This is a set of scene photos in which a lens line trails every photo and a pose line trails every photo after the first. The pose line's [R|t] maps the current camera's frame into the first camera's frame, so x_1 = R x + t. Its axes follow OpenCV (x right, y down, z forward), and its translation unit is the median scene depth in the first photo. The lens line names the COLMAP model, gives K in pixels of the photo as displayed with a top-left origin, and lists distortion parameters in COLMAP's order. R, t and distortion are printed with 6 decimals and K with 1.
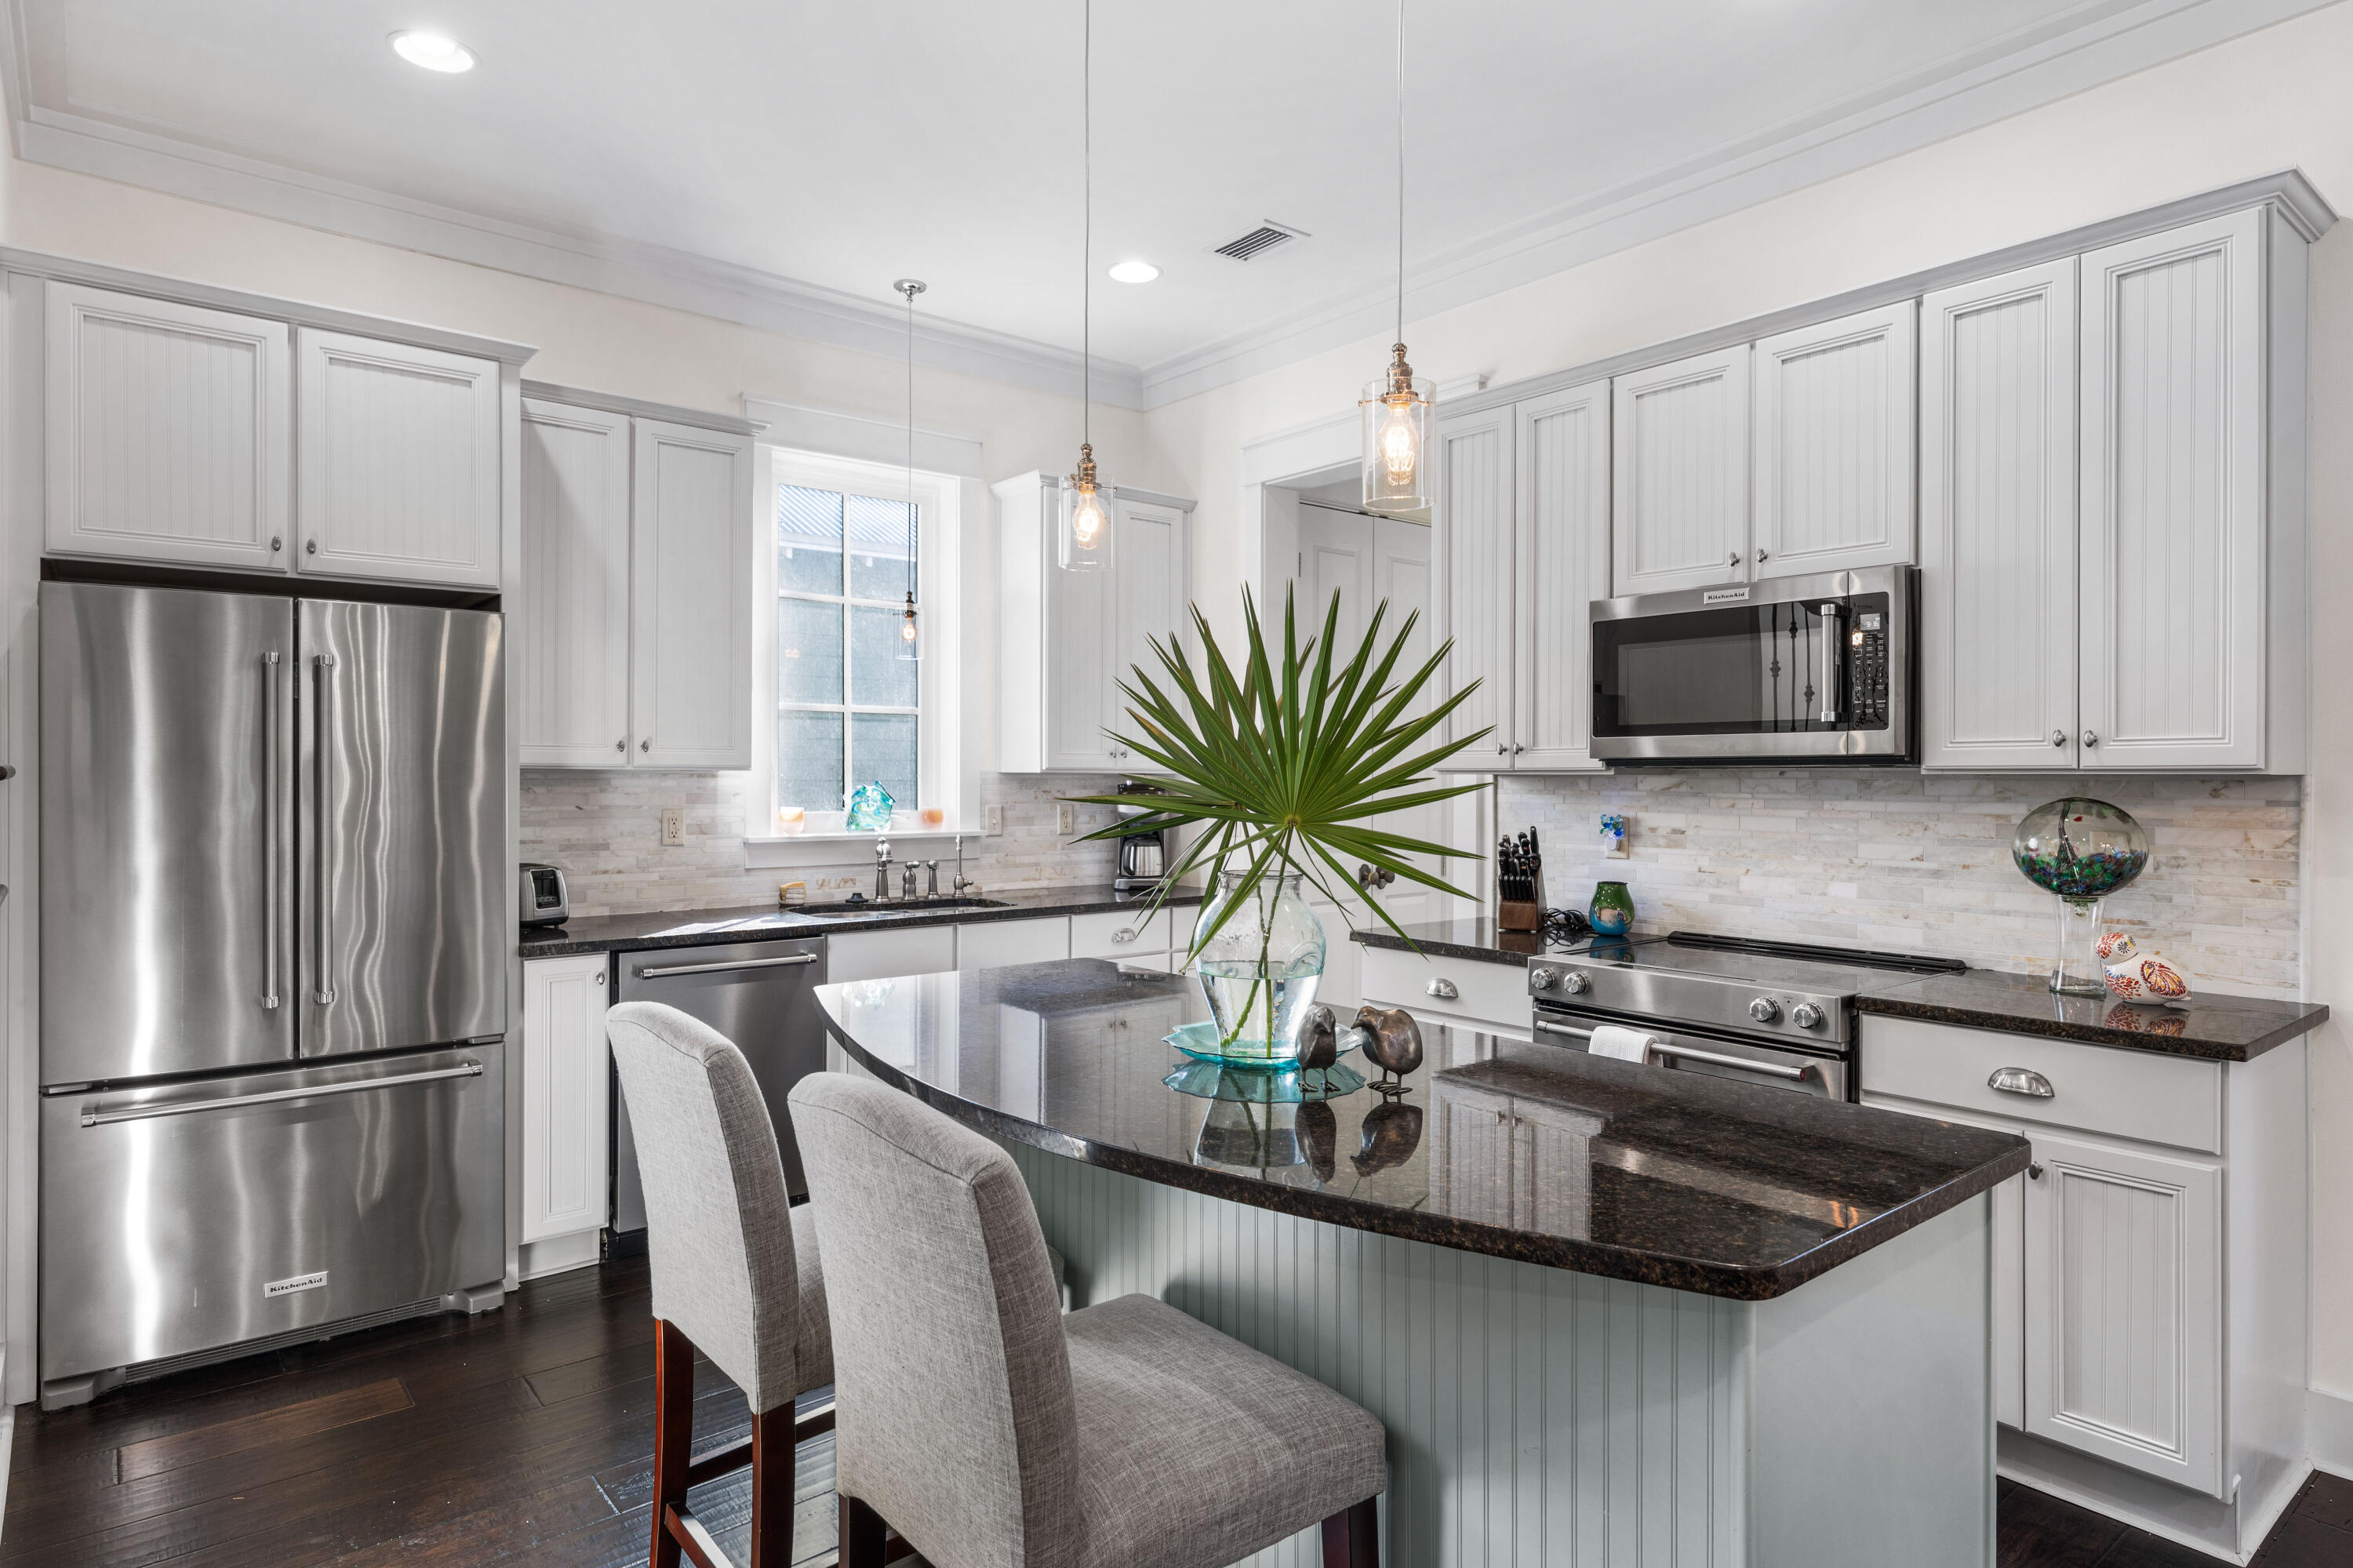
lens RADIAL K [[1307.2, 0, 1172.0], [0, 1307.2, 785.8], [0, 0, 1]] dist [-0.001600, -0.000184]
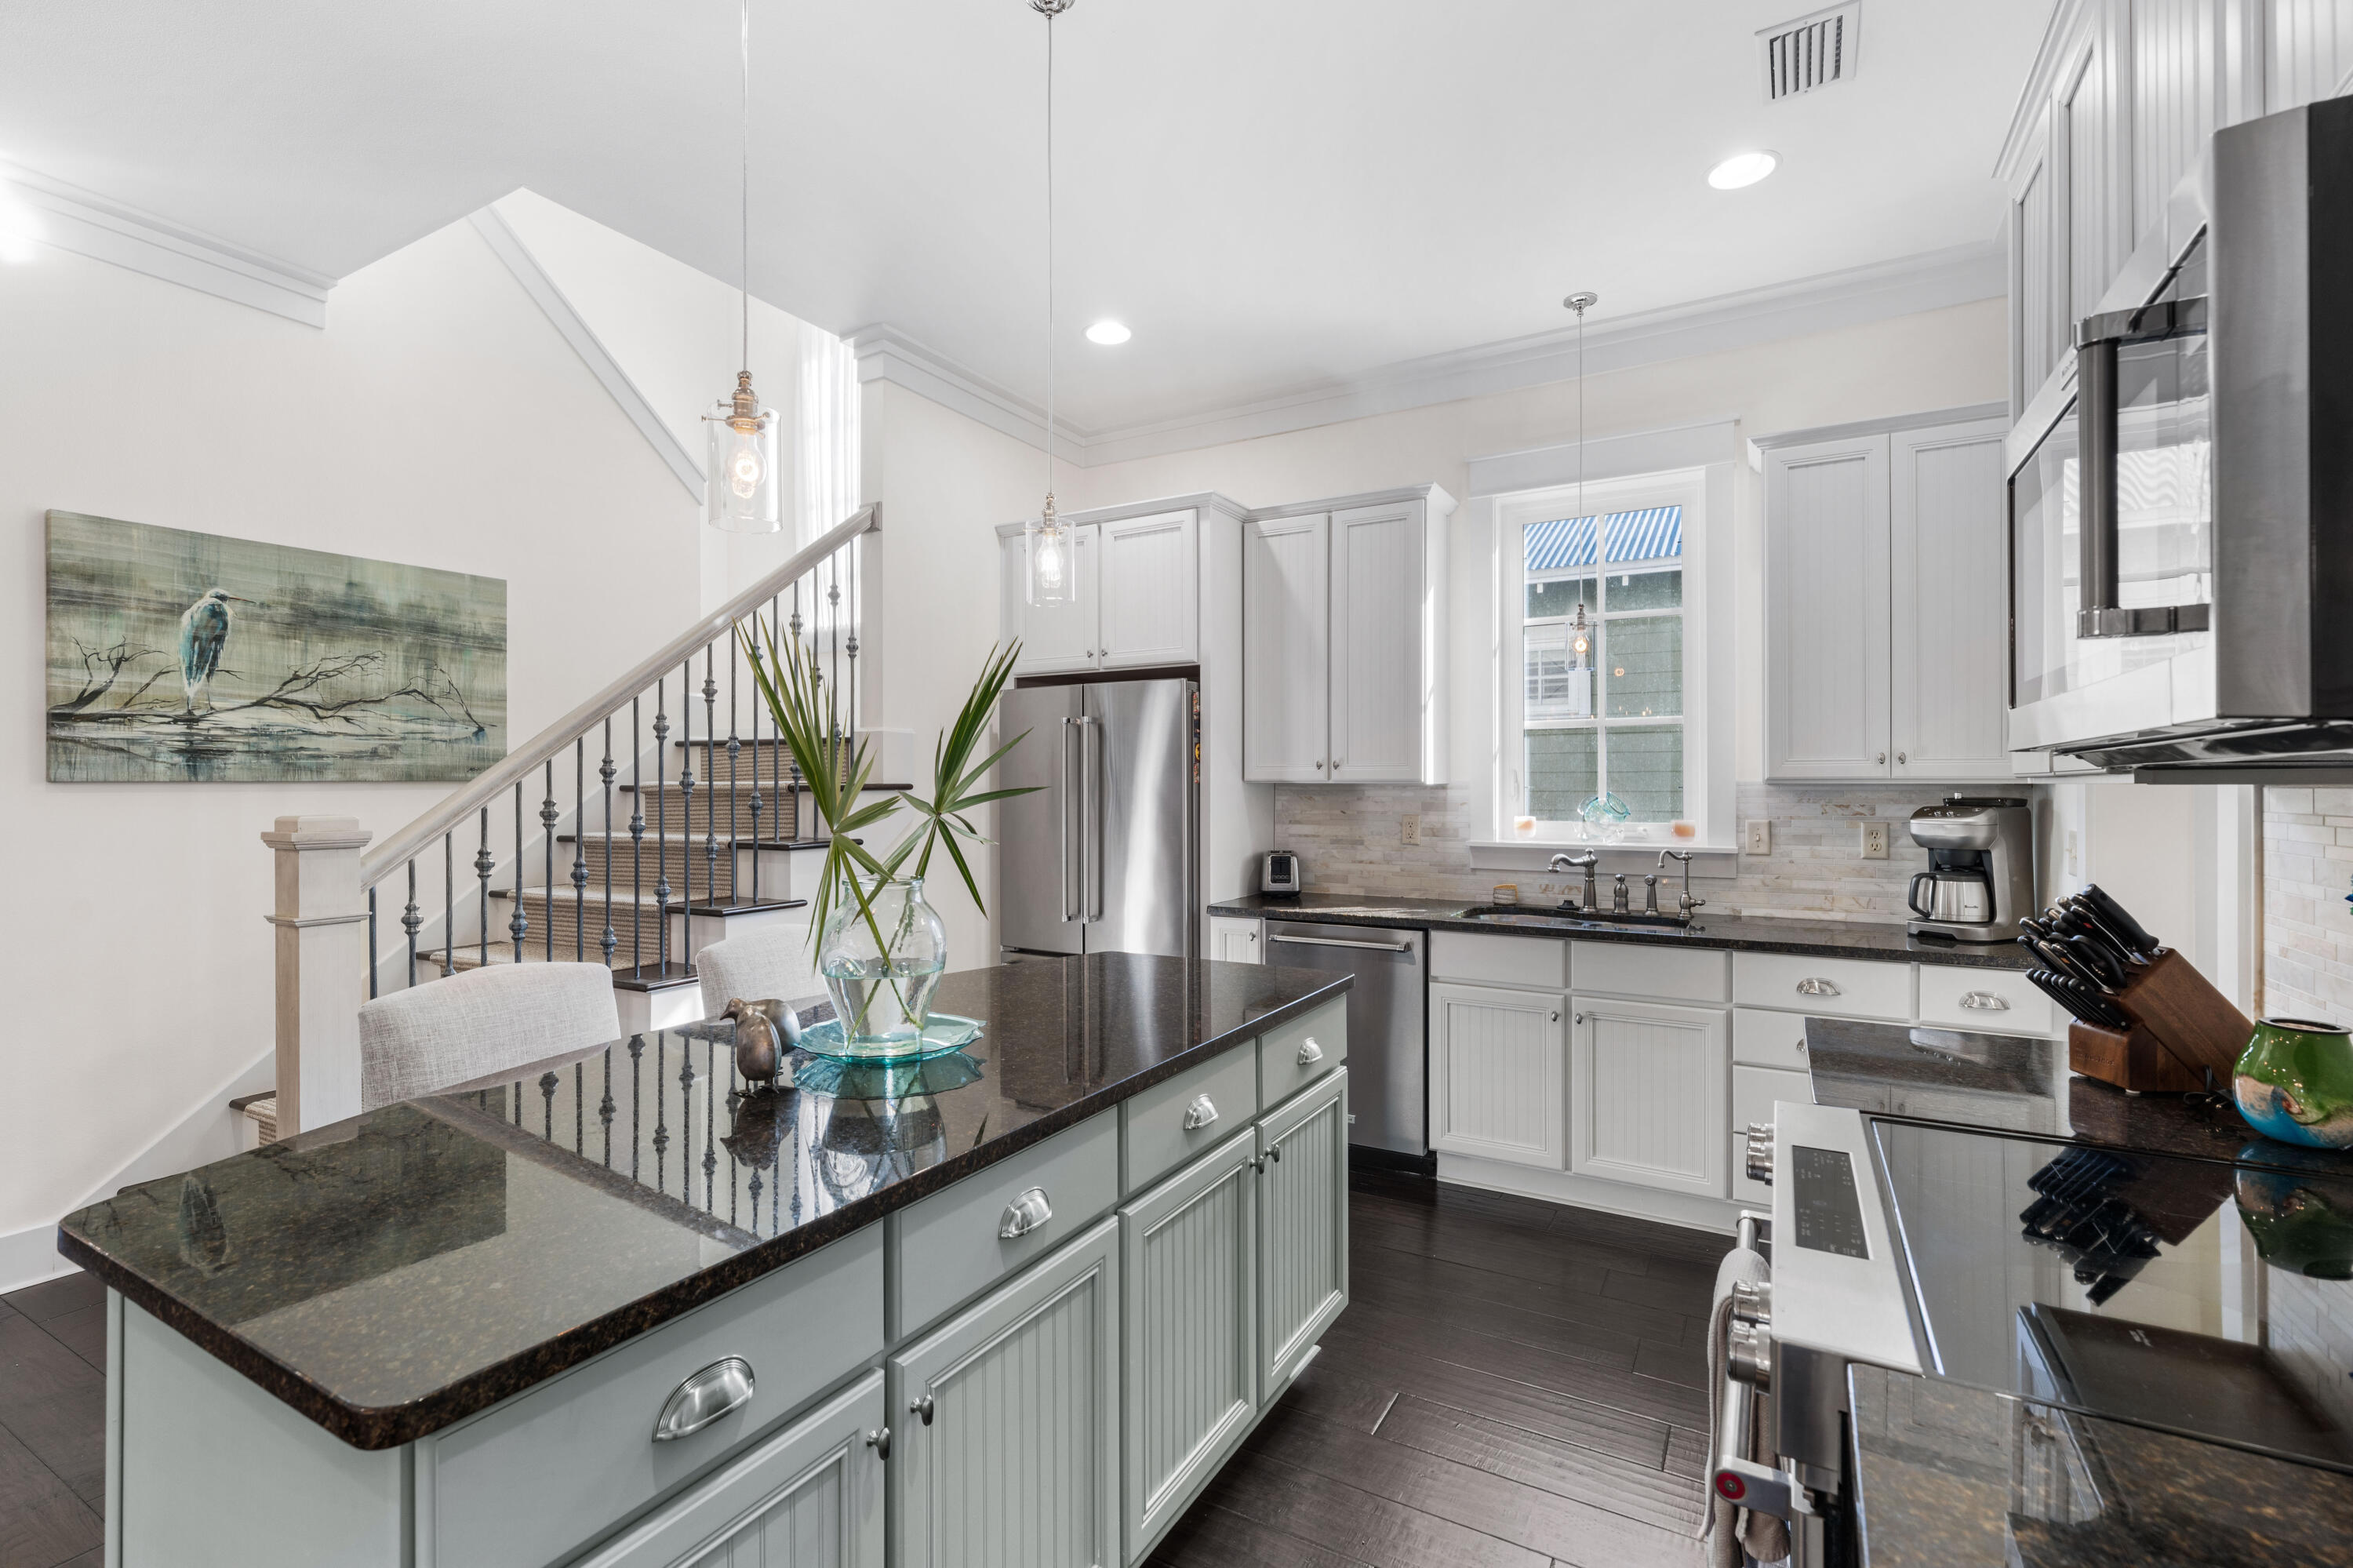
lens RADIAL K [[1052.4, 0, 1173.3], [0, 1052.4, 784.5], [0, 0, 1]] dist [0.003374, 0.000203]
pose [[0.352103, -0.004656, -0.935950, 0.479525], [-0.005571, 0.999959, -0.007070, -0.002581], [0.935945, 0.007703, 0.352063, 0.456445]]
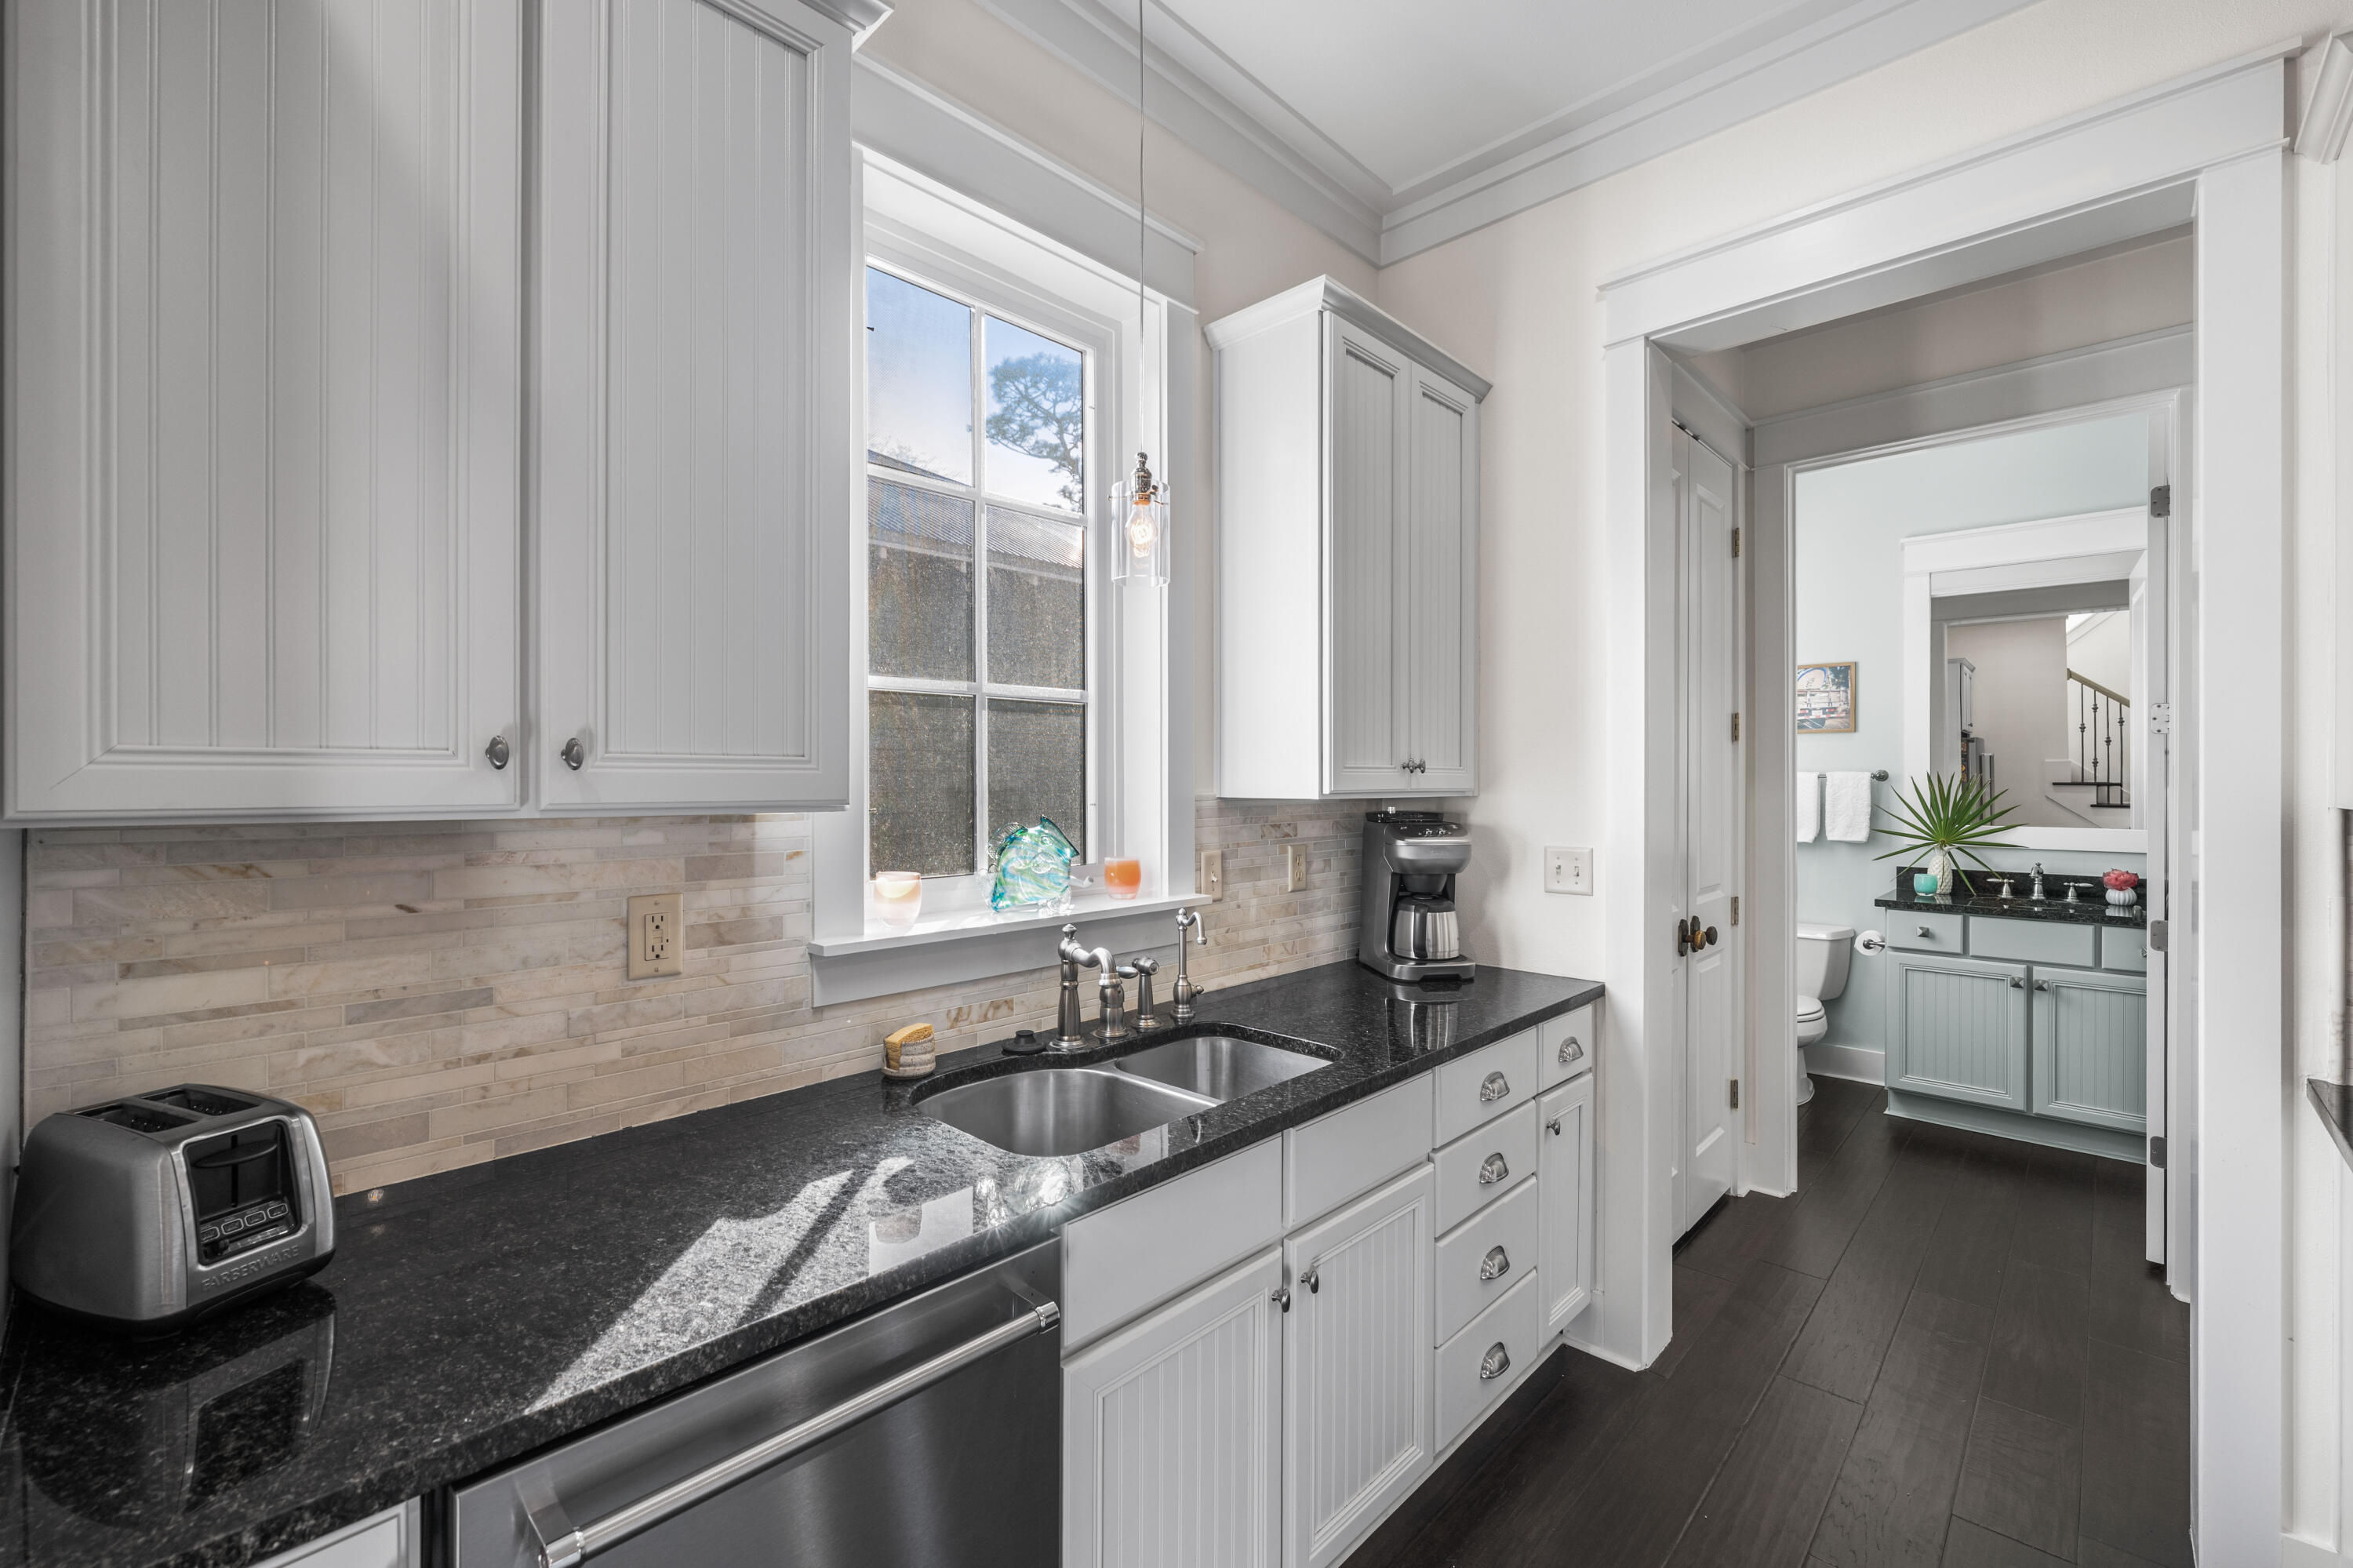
lens RADIAL K [[990.4, 0, 1184.9], [0, 990.4, 779.6], [0, 0, 1]] dist [-0.001009, -0.000377]
pose [[0.992014, -0.005929, 0.125991, -0.251524], [0.006947, 0.999947, -0.007644, -0.018523], [-0.125939, 0.008458, 0.992002, 0.659469]]
